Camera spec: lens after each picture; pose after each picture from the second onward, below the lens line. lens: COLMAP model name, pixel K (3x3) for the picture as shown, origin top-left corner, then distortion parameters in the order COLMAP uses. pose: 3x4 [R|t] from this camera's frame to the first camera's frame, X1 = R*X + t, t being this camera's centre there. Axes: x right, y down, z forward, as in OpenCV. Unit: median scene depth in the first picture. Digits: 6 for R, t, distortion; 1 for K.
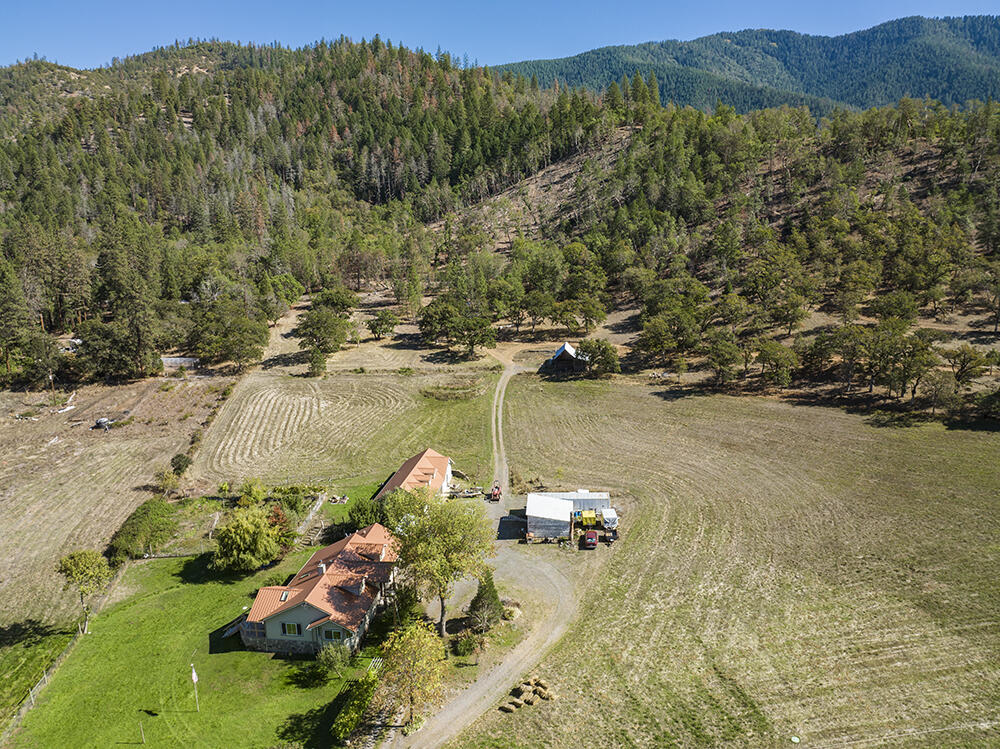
lens RADIAL K [[702.5, 0, 500.5], [0, 702.5, 373.5], [0, 0, 1]] dist [-0.042514, 0.028726]
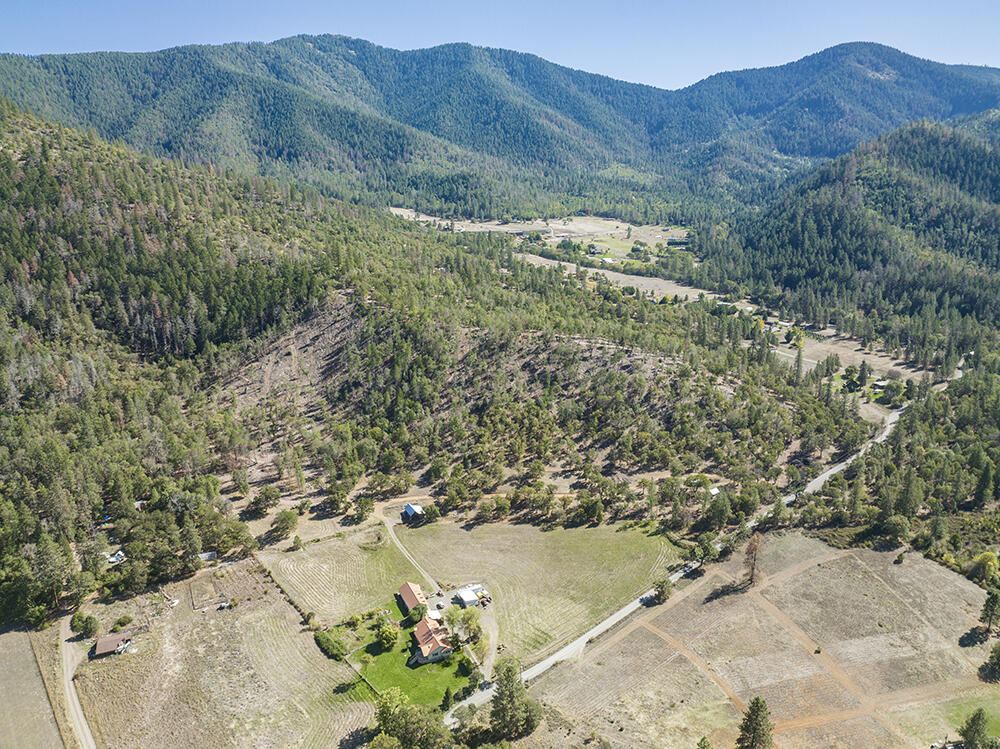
lens RADIAL K [[702.5, 0, 501.0], [0, 702.5, 375.5], [0, 0, 1]] dist [-0.042514, 0.028726]
pose [[0.845855, -0.133812, 0.516357, -0.423126], [0.110612, 0.990983, 0.075615, -0.329903], [-0.521819, -0.006844, 0.853029, -0.574470]]
